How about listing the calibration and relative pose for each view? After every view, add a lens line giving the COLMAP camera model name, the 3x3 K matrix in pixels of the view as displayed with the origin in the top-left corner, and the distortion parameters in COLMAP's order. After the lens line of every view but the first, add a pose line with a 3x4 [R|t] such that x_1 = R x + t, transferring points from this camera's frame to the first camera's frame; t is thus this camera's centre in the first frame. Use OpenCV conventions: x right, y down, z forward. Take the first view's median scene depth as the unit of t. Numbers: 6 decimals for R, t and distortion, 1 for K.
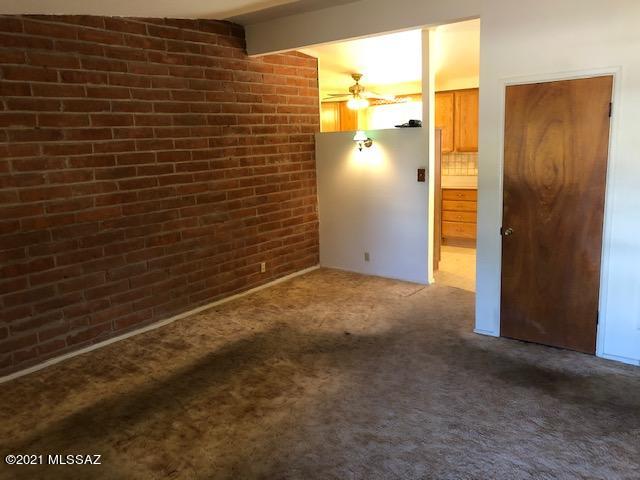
lens RADIAL K [[518.2, 0, 319.5], [0, 518.2, 230.6], [0, 0, 1]] dist [0.002471, -0.000492]
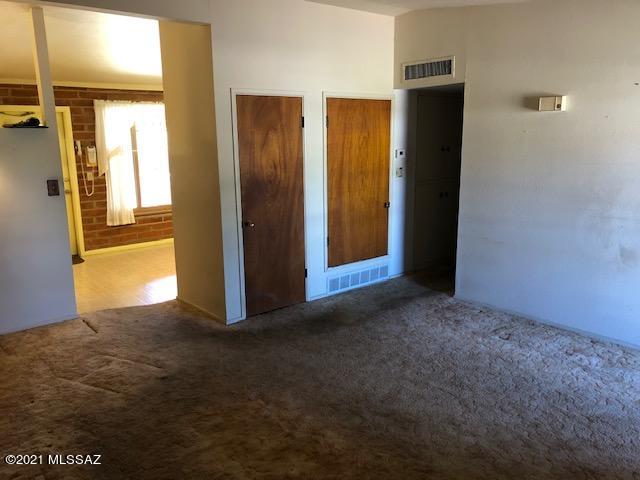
lens RADIAL K [[510.9, 0, 320.0], [0, 510.9, 240.0], [0, 0, 1]] dist [0.000437, 0.004403]
pose [[0.201318, -0.165920, 0.965371, -0.732460], [0.173172, 0.976054, 0.131643, -0.088627], [-0.964097, 0.140673, 0.225229, 0.630326]]
